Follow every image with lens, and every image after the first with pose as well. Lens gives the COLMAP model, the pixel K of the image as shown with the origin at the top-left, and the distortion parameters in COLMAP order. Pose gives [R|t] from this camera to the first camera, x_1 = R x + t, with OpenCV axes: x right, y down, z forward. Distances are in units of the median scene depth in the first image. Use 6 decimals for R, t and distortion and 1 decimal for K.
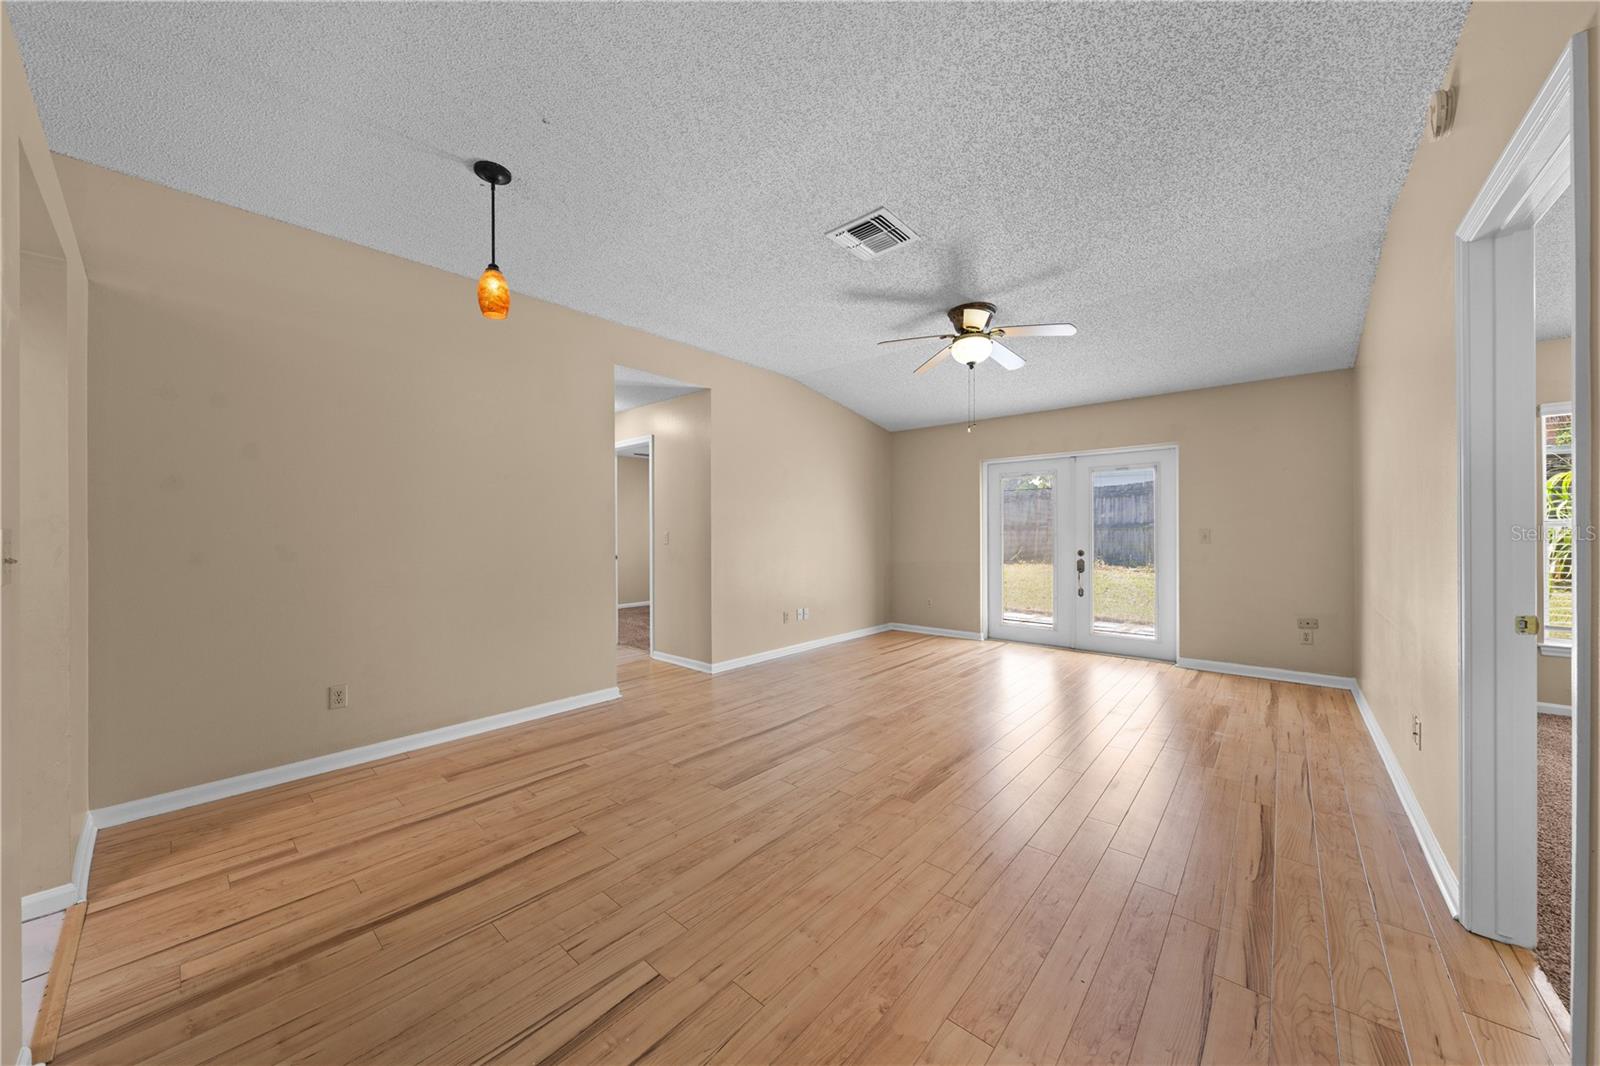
lens RADIAL K [[550.2, 0, 803.6], [0, 550.2, 533.8], [0, 0, 1]] dist [-0.004910, 0.000101]
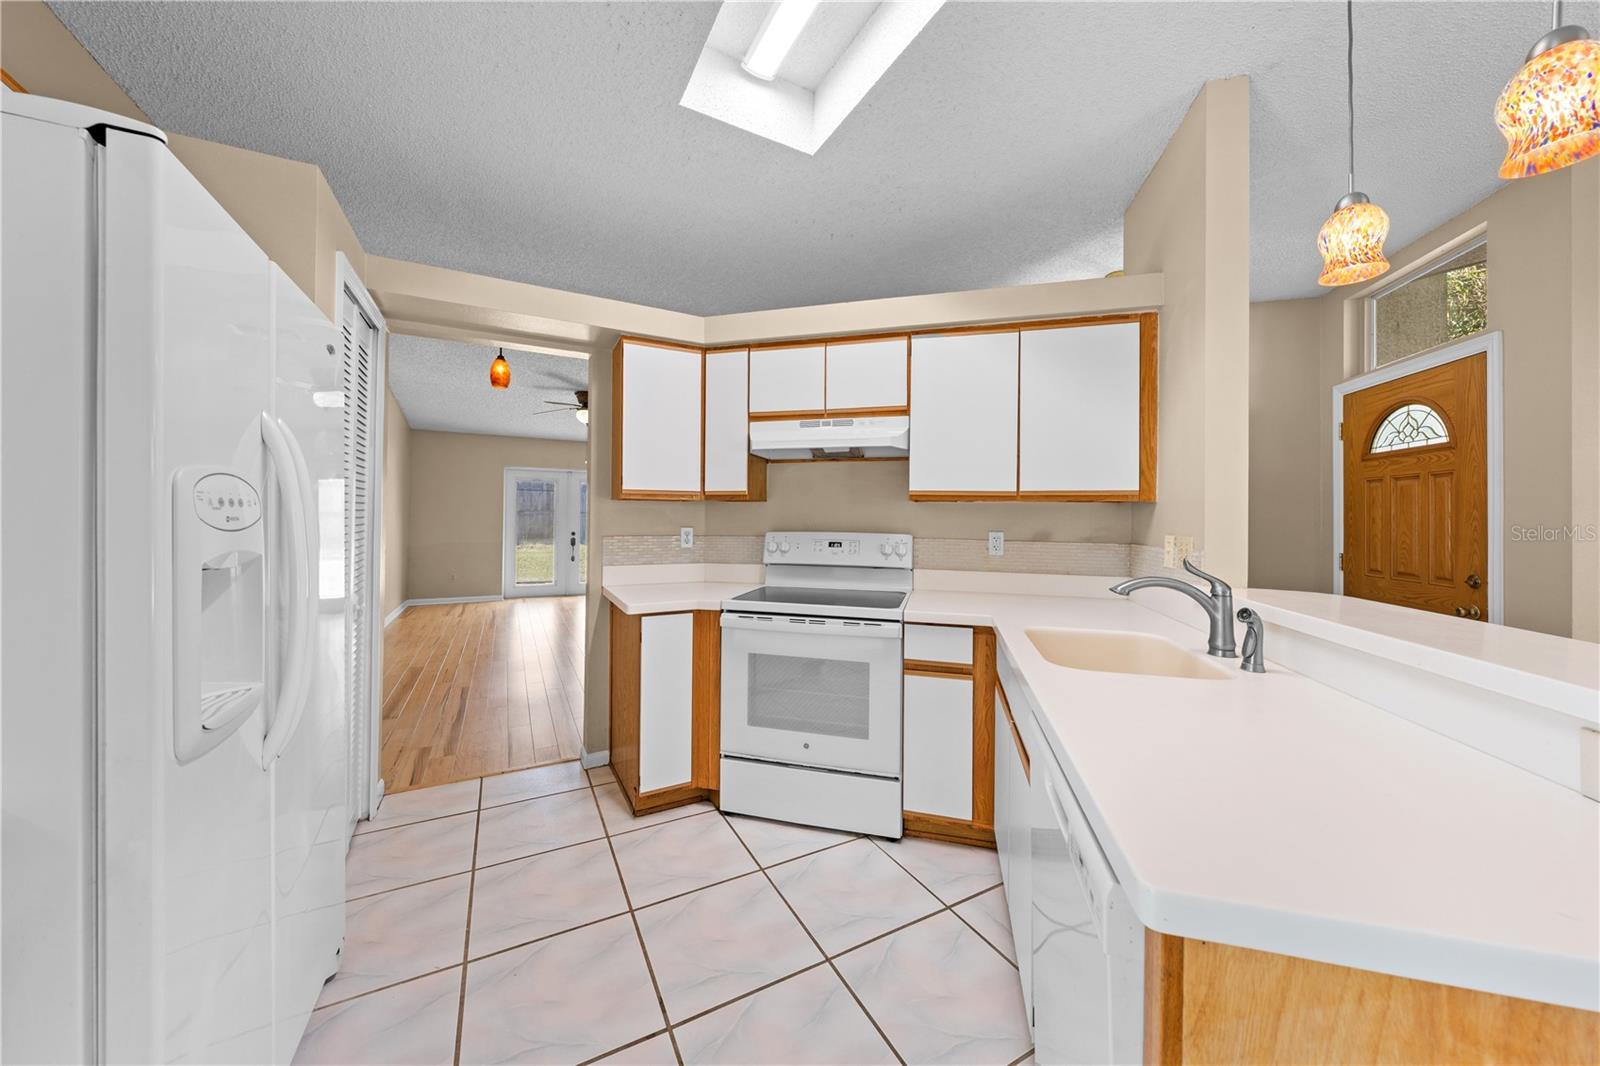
lens RADIAL K [[540.4, 0, 791.1], [0, 540.4, 511.1], [0, 0, 1]] dist [-0.006190, 0.001543]
pose [[0.361835, 0.020638, 0.932014, -1.082139], [-0.013036, 0.999769, -0.017078, -0.016078], [-0.932151, -0.005970, 0.362021, -0.224755]]
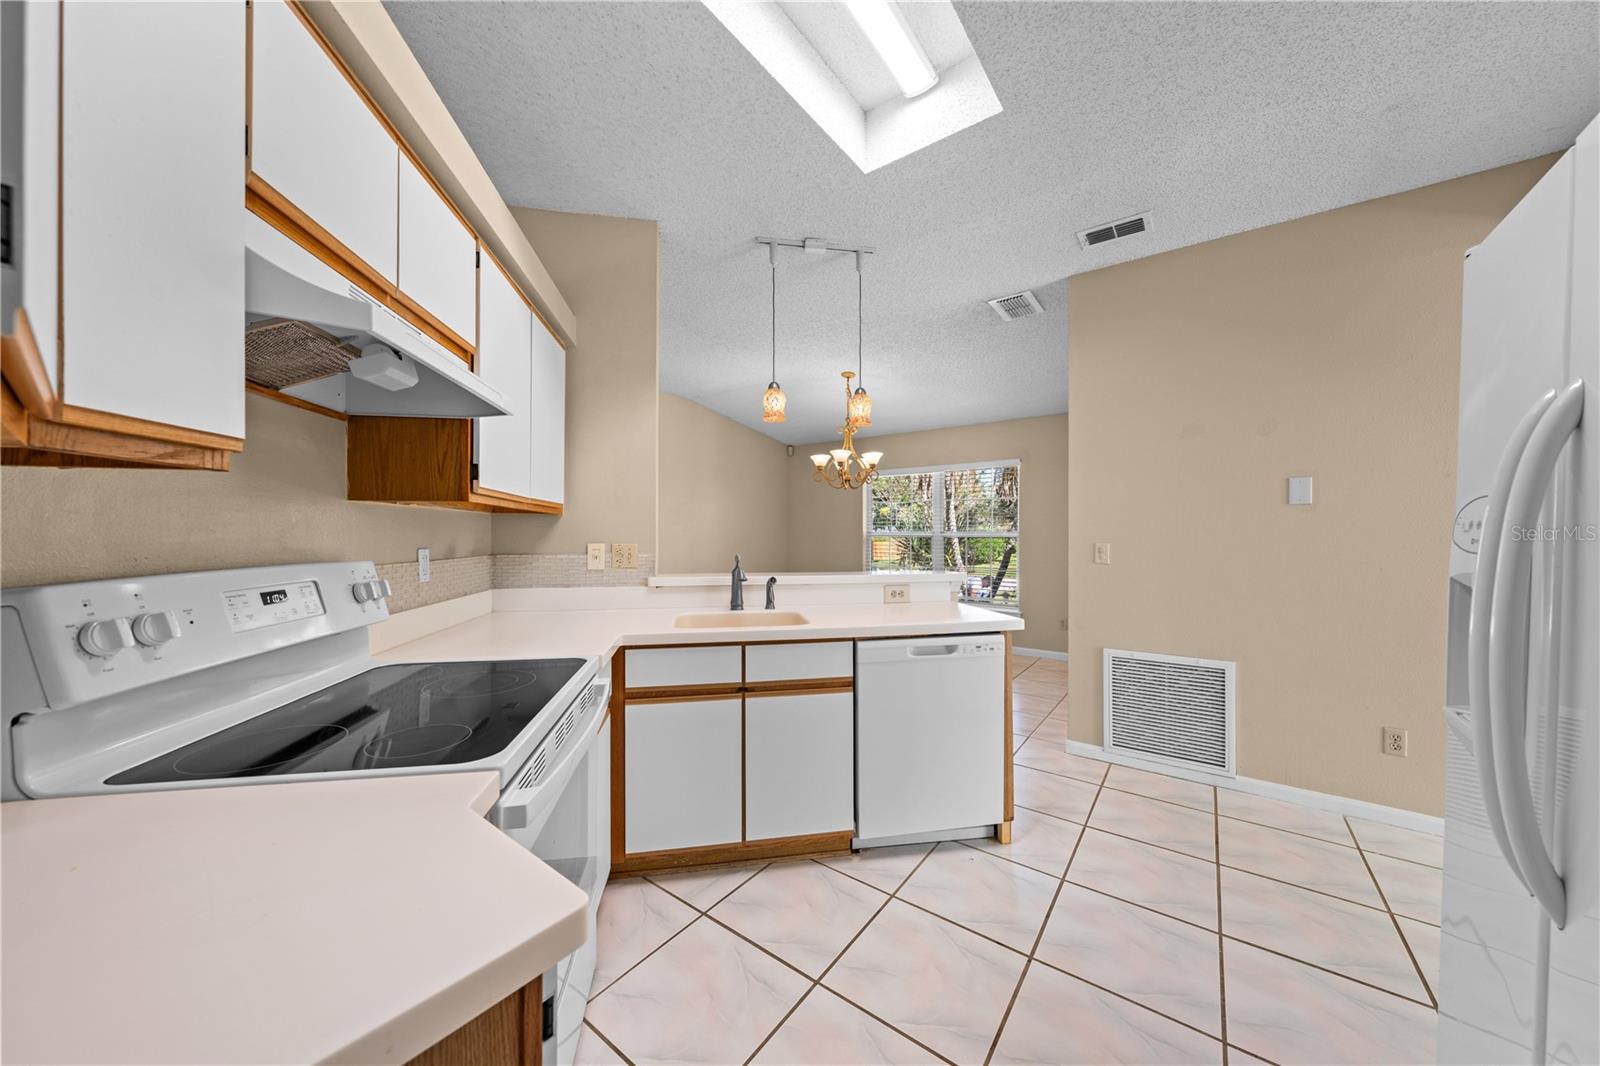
lens RADIAL K [[540.4, 0, 801.1], [0, 540.4, 534.1], [0, 0, 1]] dist [-0.006190, 0.001543]
pose [[-0.997417, 0.003583, -0.071745, -0.639603], [0.003447, 0.999992, 0.002026, -0.018028], [0.071751, 0.001774, -0.997421, 0.299843]]
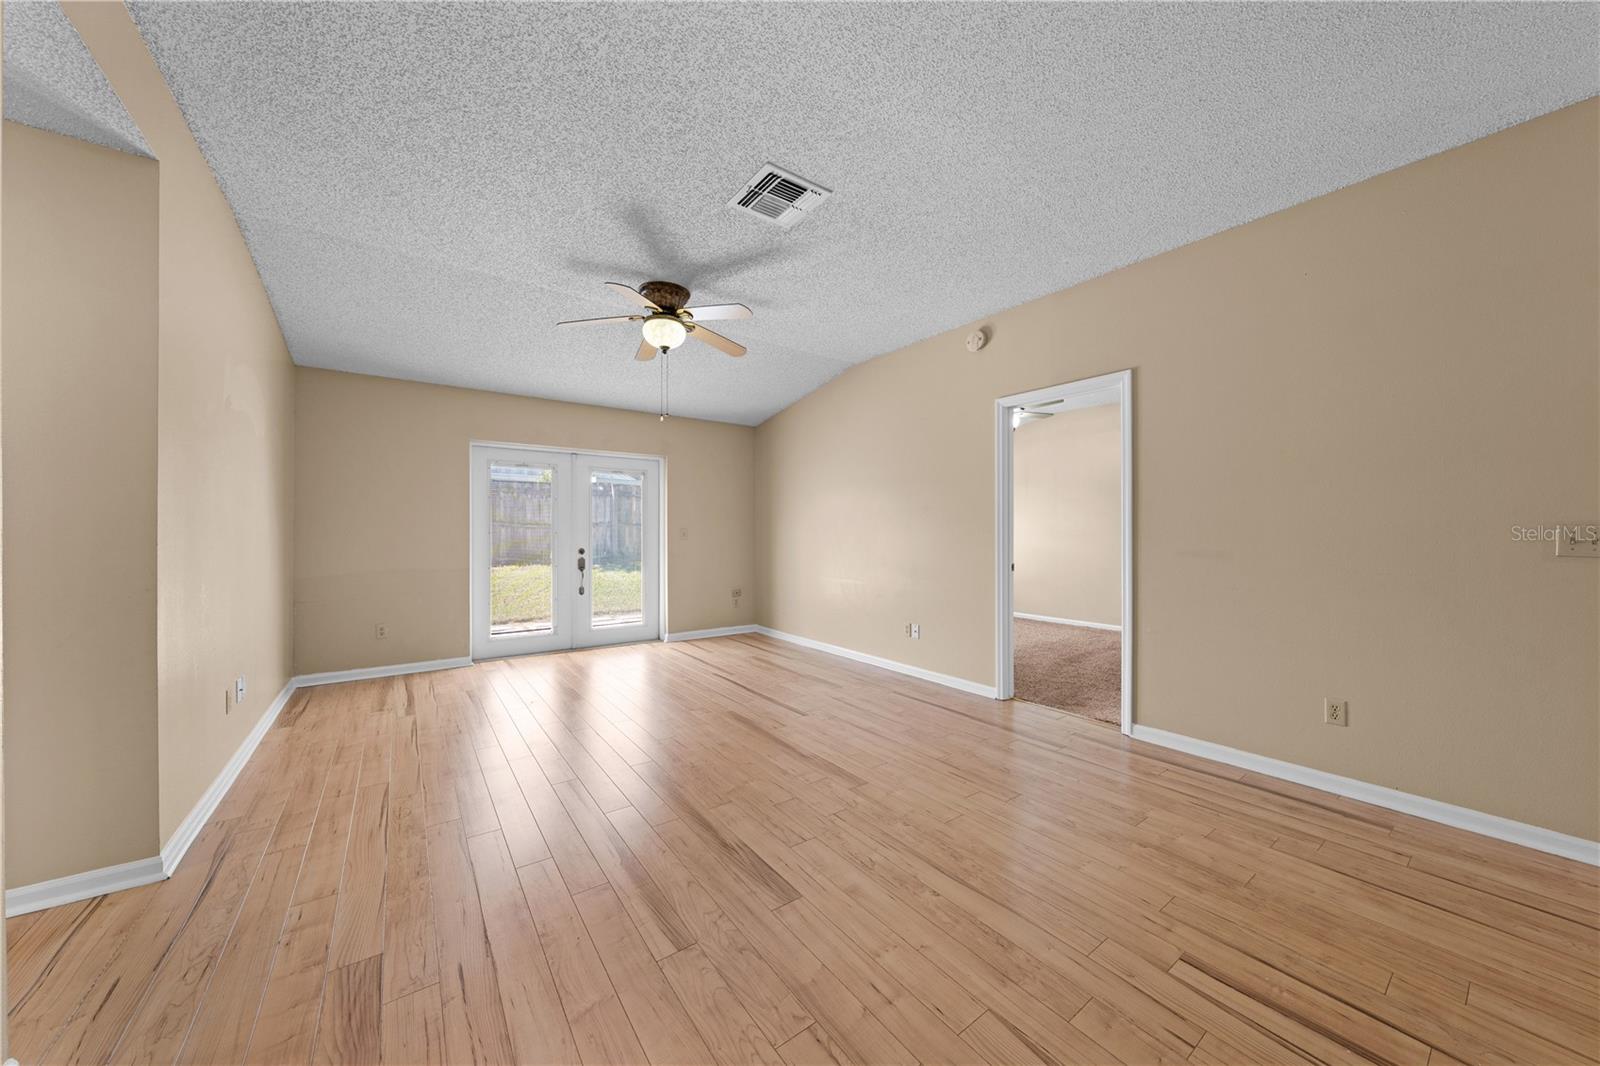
lens RADIAL K [[550.2, 0, 798.7], [0, 550.2, 531.8], [0, 0, 1]] dist [-0.004910, 0.000101]
pose [[0.227004, 0.005847, 0.973876, -0.569961], [-0.000714, 0.999983, -0.005837, 0.008284], [-0.973893, 0.000630, 0.227005, 0.587300]]
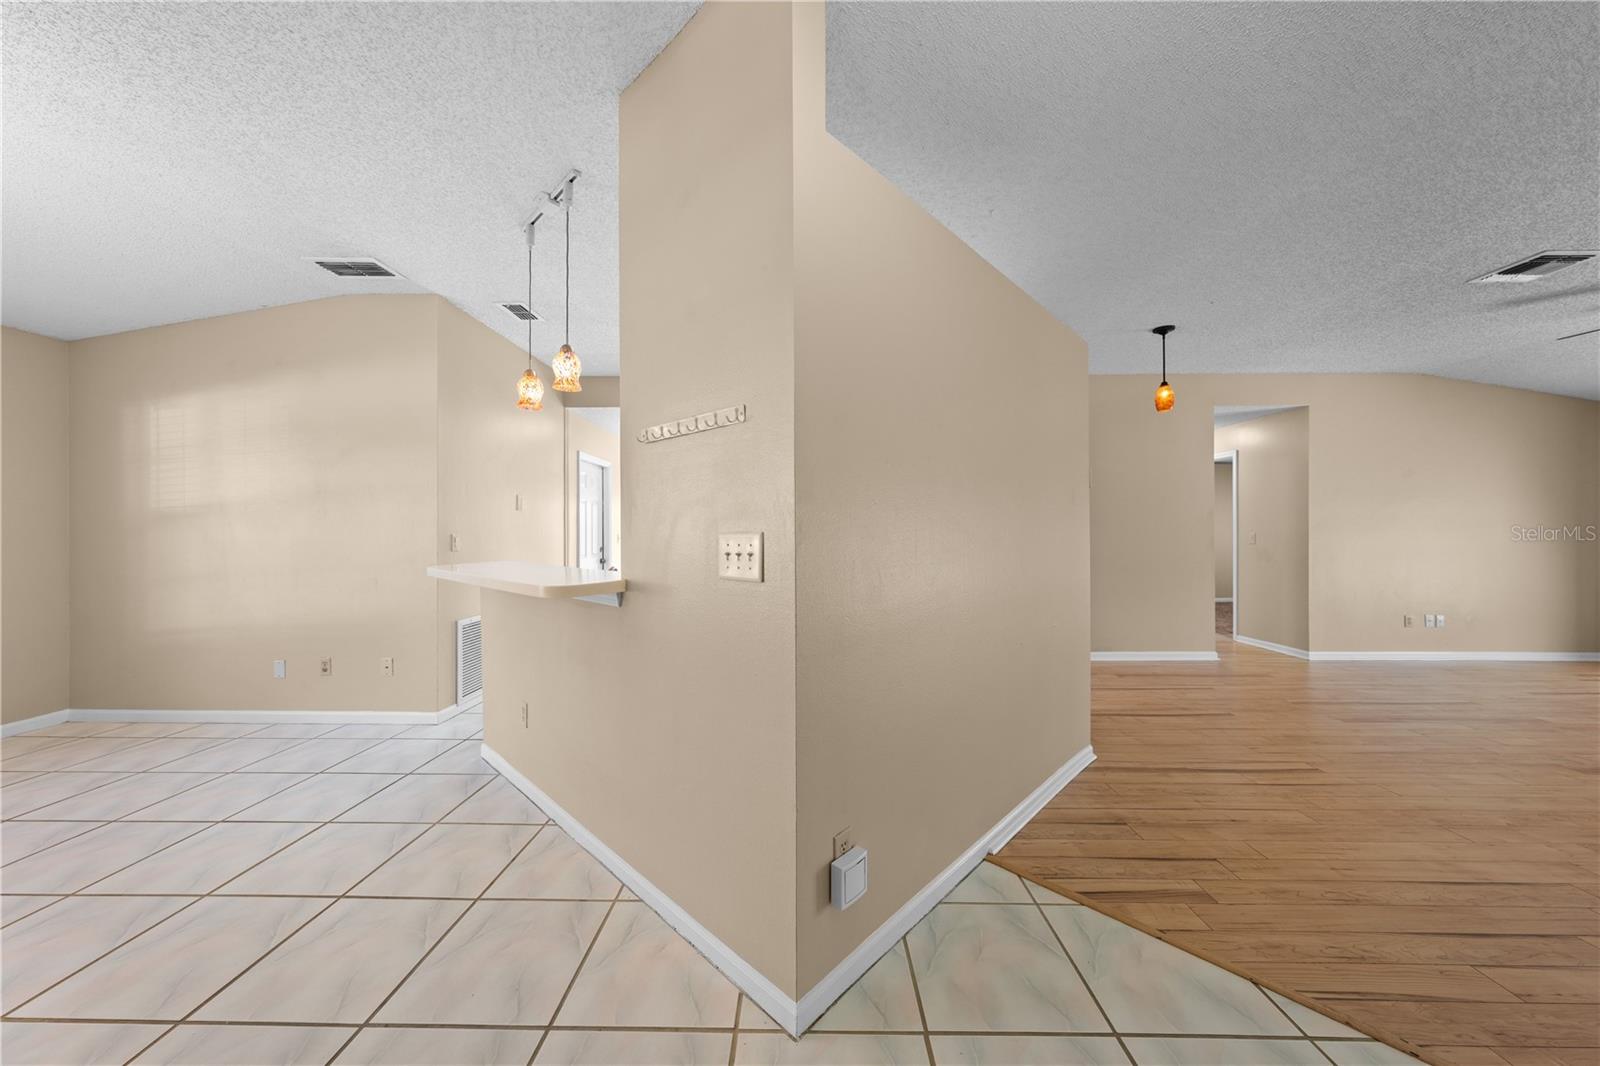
lens RADIAL K [[540.4, 0, 797.1], [0, 540.4, 534.2], [0, 0, 1]] dist [-0.006190, 0.001543]
pose [[0.643911, 0.003641, -0.765092, -0.001183], [-0.001817, 0.999993, 0.003230, -0.005313], [0.765098, -0.000689, 0.643913, -0.637366]]
